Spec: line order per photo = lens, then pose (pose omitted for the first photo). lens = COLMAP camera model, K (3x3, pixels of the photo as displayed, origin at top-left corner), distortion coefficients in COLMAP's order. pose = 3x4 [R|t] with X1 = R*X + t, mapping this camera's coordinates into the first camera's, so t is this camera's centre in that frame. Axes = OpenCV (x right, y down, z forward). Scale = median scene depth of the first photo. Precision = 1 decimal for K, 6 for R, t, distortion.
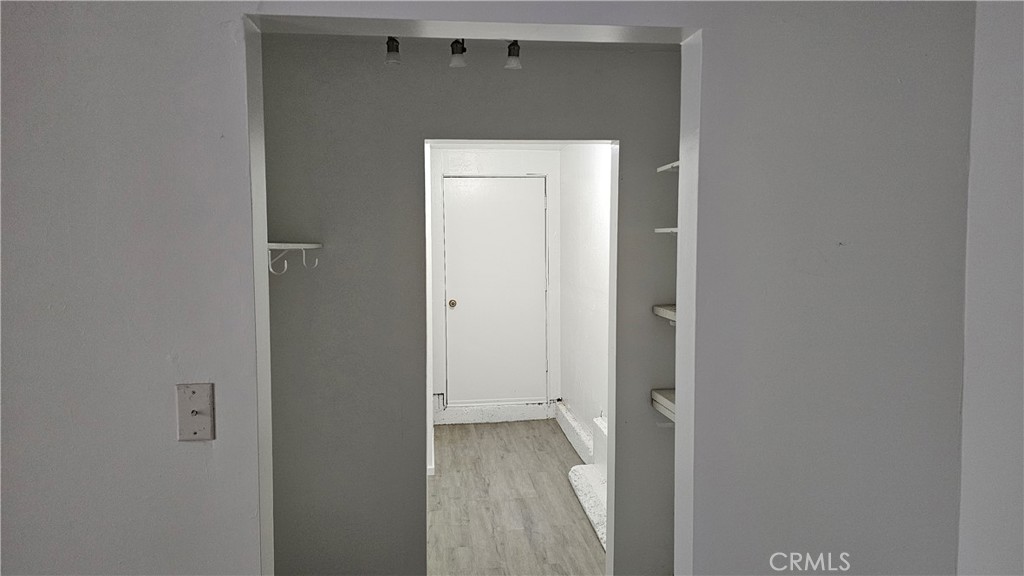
lens RADIAL K [[691.8, 0, 512.5], [0, 691.8, 289.2], [0, 0, 1]] dist [0.047228, -0.049172]
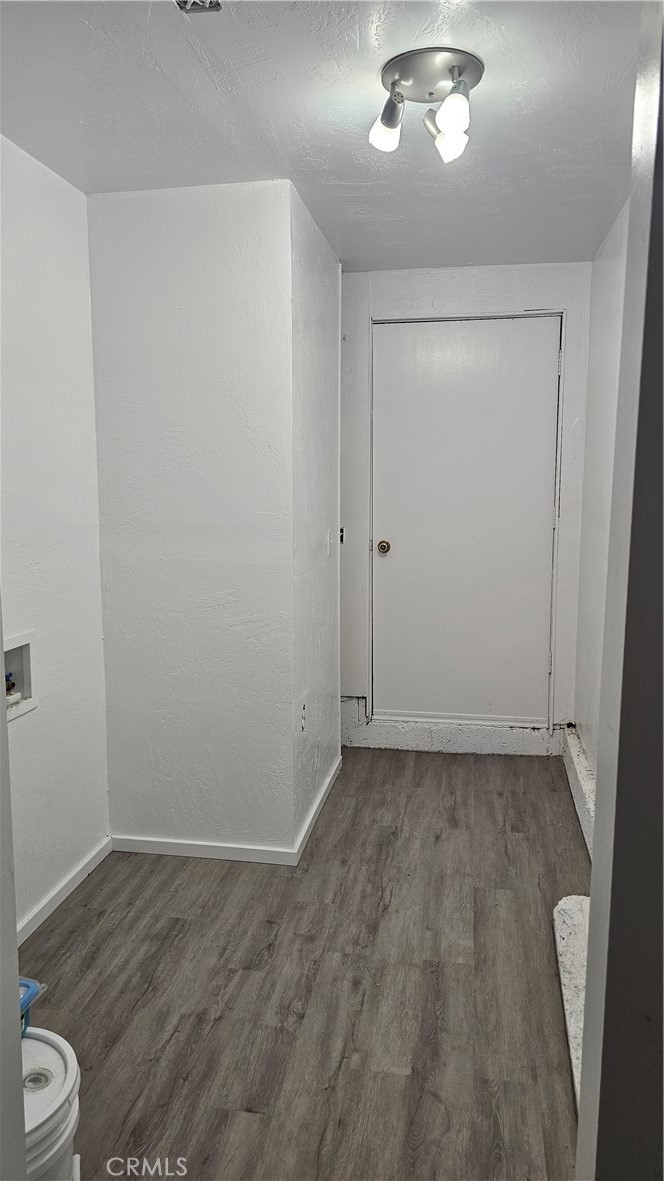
lens RADIAL K [[797.8, 0, 332.4], [0, 797.8, 587.5], [0, 0, 1]] dist [0.047228, -0.049172]
pose [[0.957452, 0.047565, -0.284647, 0.075654], [-0.026573, 0.996664, 0.077161, 0.004500], [0.287368, -0.066314, 0.955522, 0.404978]]
